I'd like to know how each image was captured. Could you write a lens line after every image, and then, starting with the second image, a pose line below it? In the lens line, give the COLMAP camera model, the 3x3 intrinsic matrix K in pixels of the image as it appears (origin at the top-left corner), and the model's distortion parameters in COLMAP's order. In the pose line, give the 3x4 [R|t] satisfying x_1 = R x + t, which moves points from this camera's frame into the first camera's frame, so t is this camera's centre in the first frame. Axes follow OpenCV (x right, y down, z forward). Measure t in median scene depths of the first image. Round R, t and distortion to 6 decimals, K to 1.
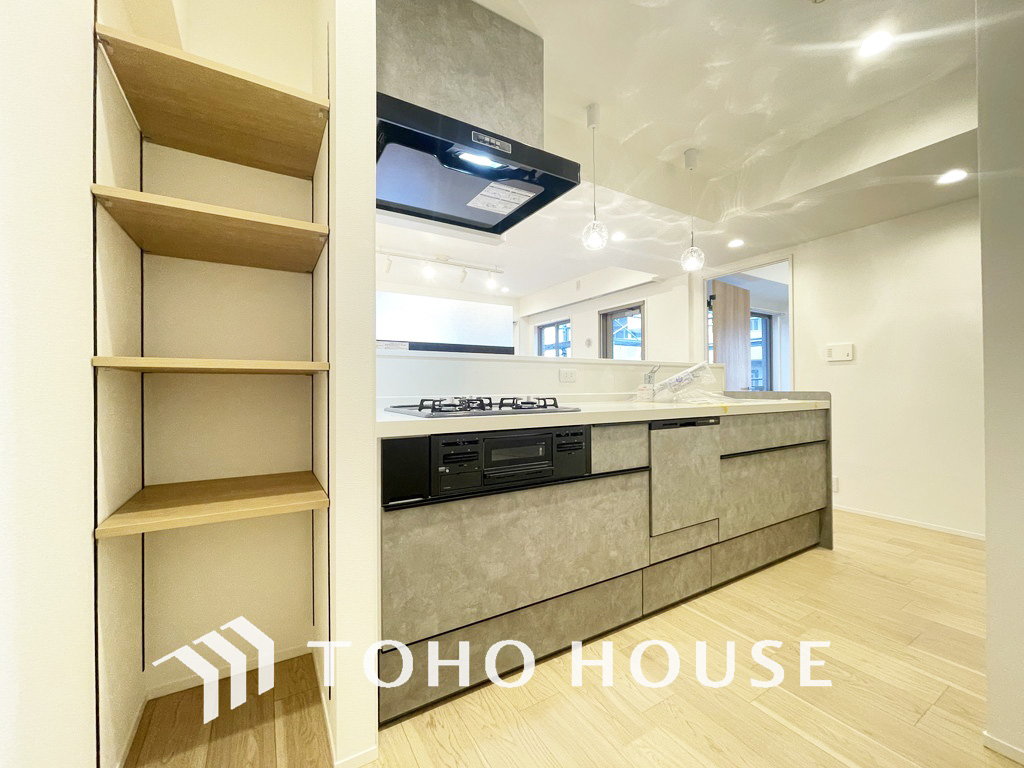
lens RADIAL K [[414.4, 0, 510.2], [0, 414.4, 383.8], [0, 0, 1]] dist [-0.001089, -0.001068]
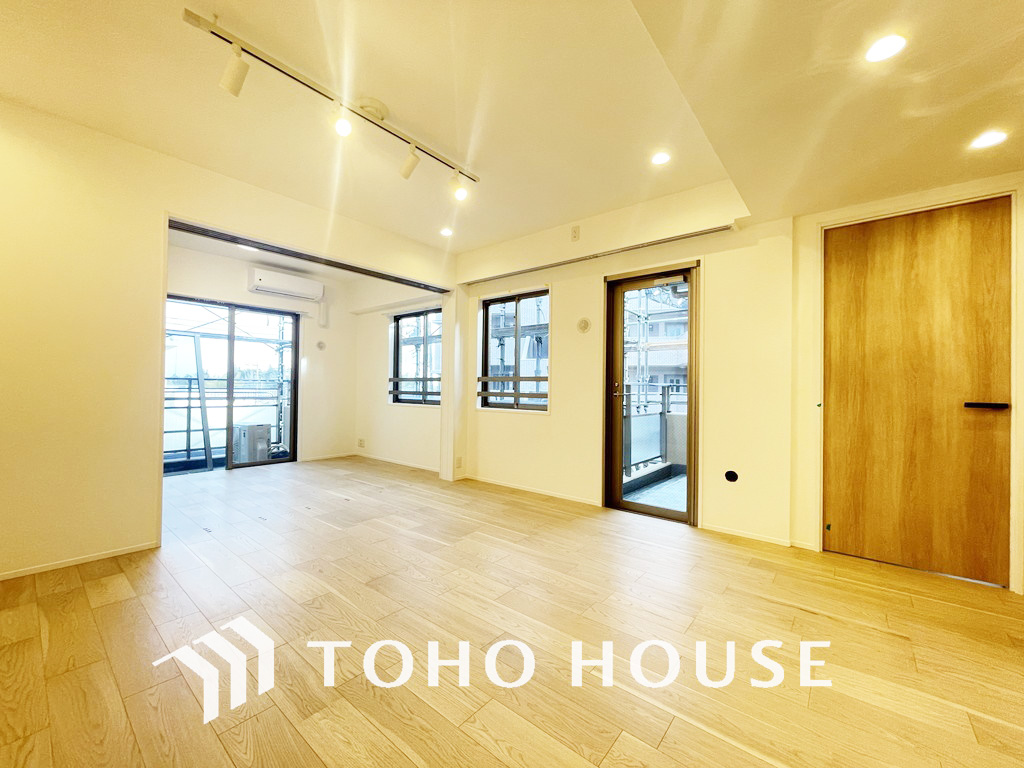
lens RADIAL K [[414.4, 0, 506.8], [0, 414.4, 388.8], [0, 0, 1]] dist [-0.001089, -0.001068]
pose [[0.947600, 0.022168, 0.318690, -0.156254], [-0.026408, 0.999611, 0.008990, -0.002319], [-0.318366, -0.016934, 0.947817, 0.496679]]
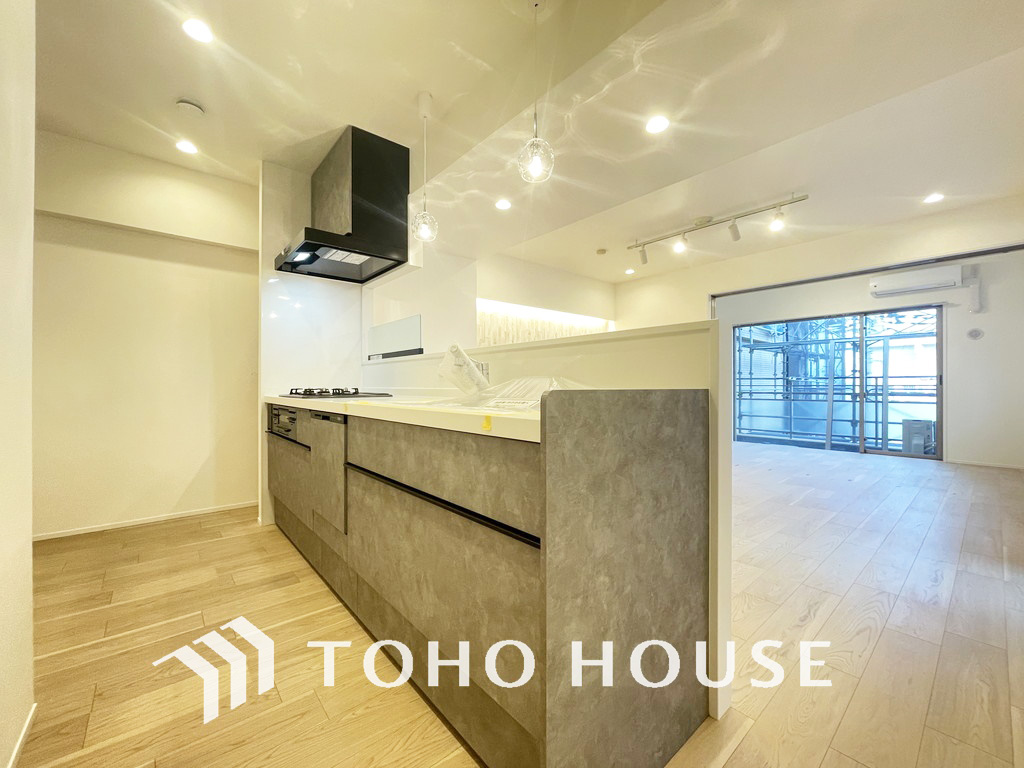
lens RADIAL K [[414.4, 0, 506.4], [0, 414.4, 383.5], [0, 0, 1]] dist [-0.001089, -0.001068]
pose [[0.160558, 0.002191, -0.987024, 0.558405], [0.010894, 0.999933, 0.003991, 0.005751], [0.986966, -0.011393, 0.160523, 0.475890]]
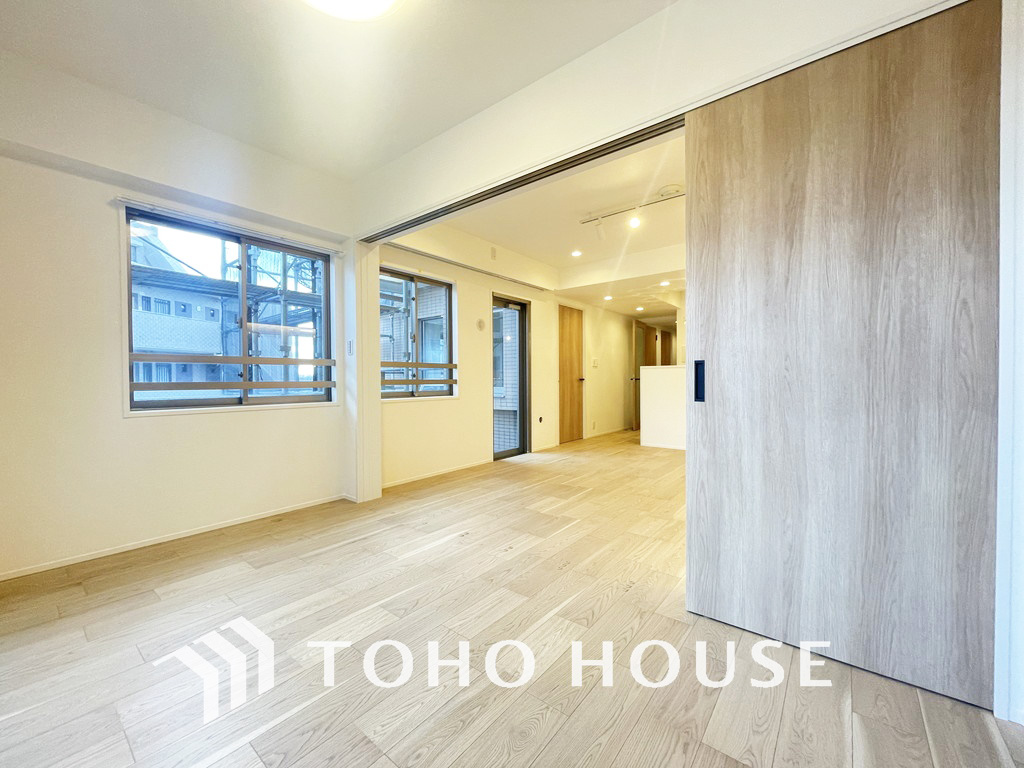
lens RADIAL K [[414.4, 0, 512.0], [0, 414.4, 386.5], [0, 0, 1]] dist [-0.001089, -0.001068]
pose [[-0.337605, -0.012347, 0.941207, -0.721931], [-0.008429, 0.999914, 0.010093, 0.017609], [-0.941250, -0.004526, -0.337680, 1.446560]]
